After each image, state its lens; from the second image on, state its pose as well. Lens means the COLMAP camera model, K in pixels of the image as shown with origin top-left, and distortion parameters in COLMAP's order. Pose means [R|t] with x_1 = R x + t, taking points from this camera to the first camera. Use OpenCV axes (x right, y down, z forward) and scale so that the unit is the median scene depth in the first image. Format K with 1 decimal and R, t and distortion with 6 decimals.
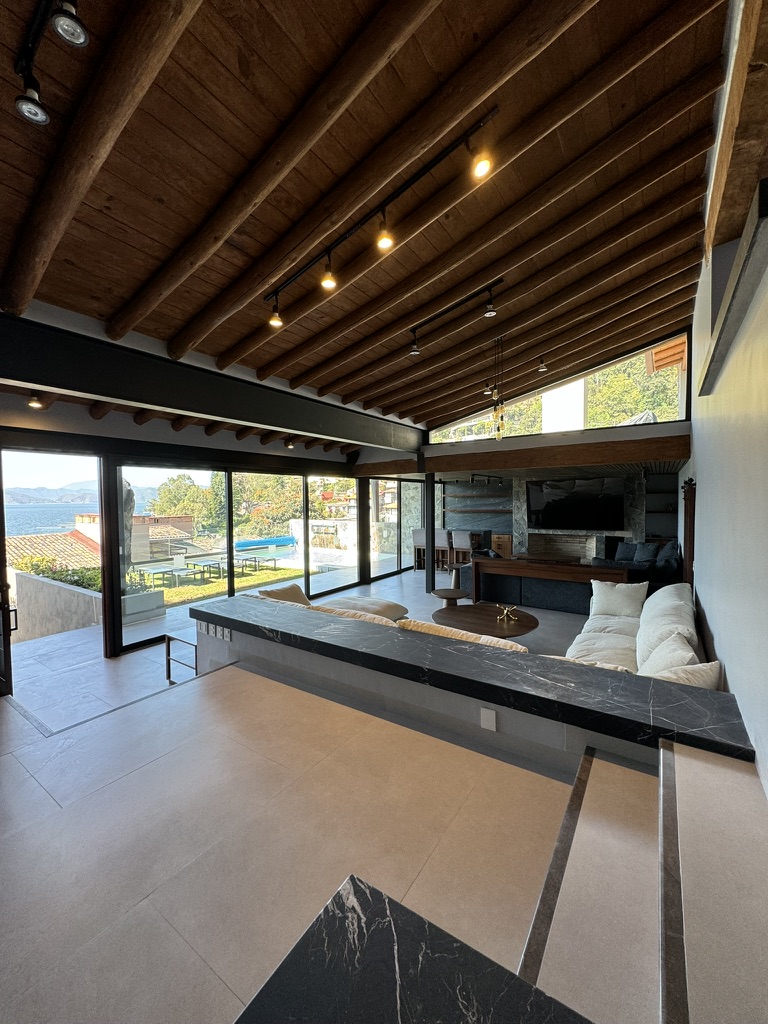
lens RADIAL K [[410.3, 0, 384.0], [0, 410.3, 512.0], [0, 0, 1]] dist [-0.000426, 0.000043]
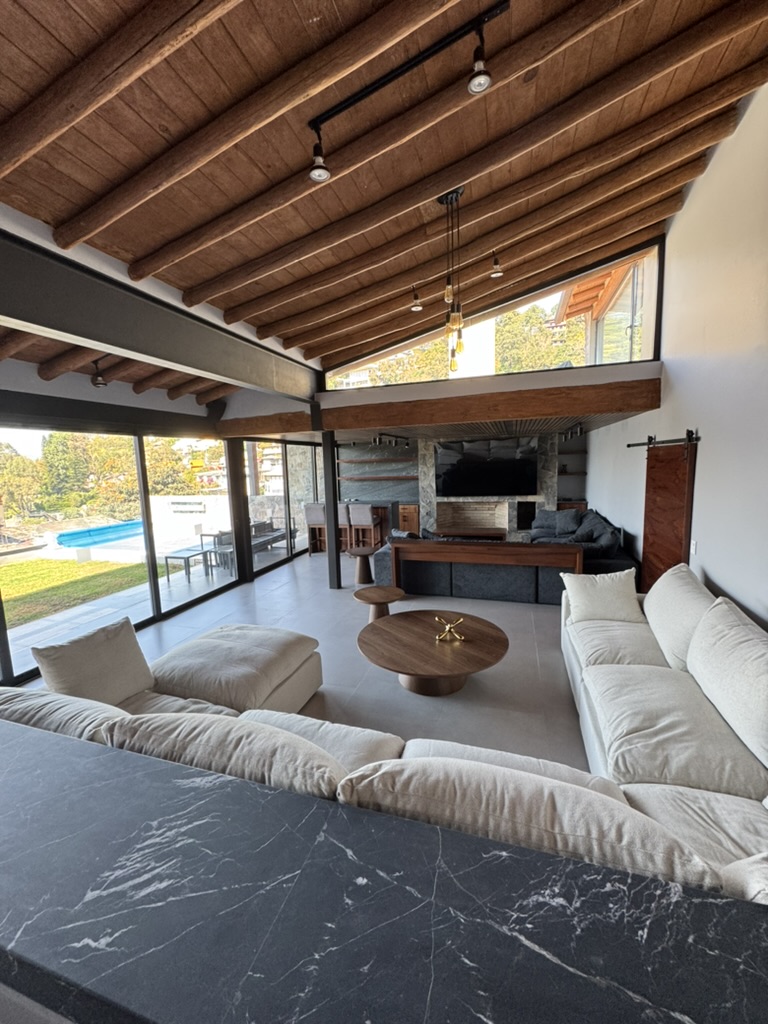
lens RADIAL K [[410.3, 0, 384.0], [0, 410.3, 512.0], [0, 0, 1]] dist [-0.000426, 0.000043]
pose [[0.958902, -0.055993, 0.278159, -0.005477], [0.032770, 0.995630, 0.087449, -0.008691], [-0.281840, -0.074740, 0.956546, 0.205291]]
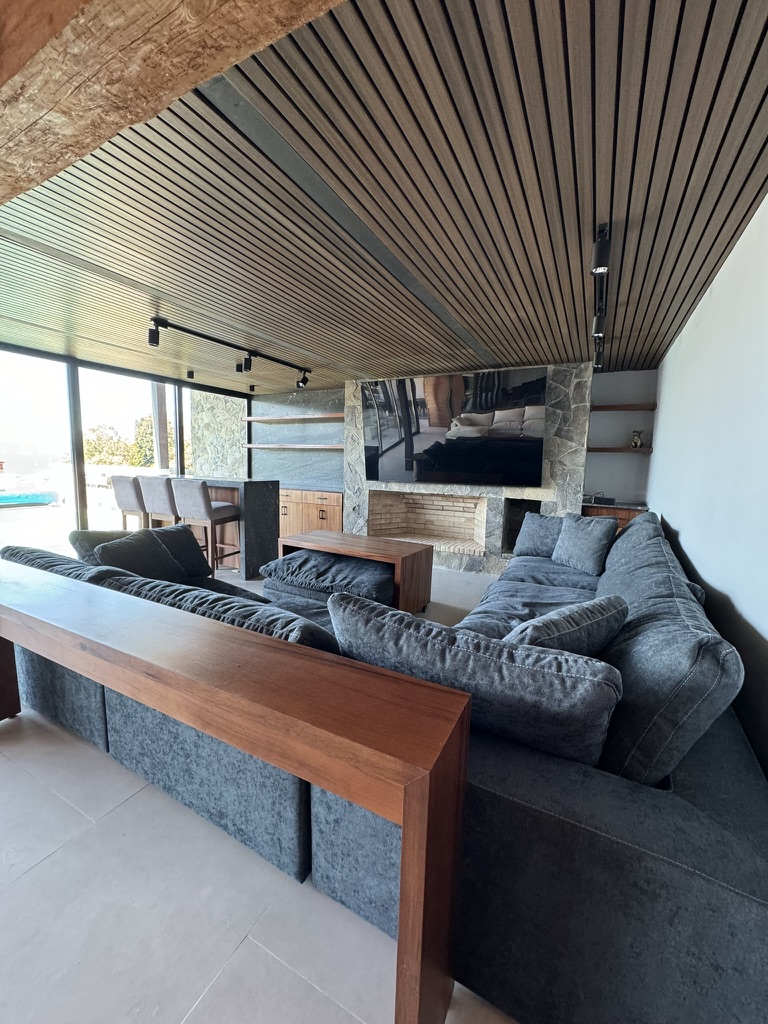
lens RADIAL K [[410.3, 0, 384.0], [0, 410.3, 512.0], [0, 0, 1]] dist [-0.000426, 0.000043]
pose [[0.992678, 0.016994, 0.119590, 0.345549], [-0.028109, 0.995373, 0.091878, 0.034869], [-0.117476, -0.094567, 0.988563, 0.545559]]
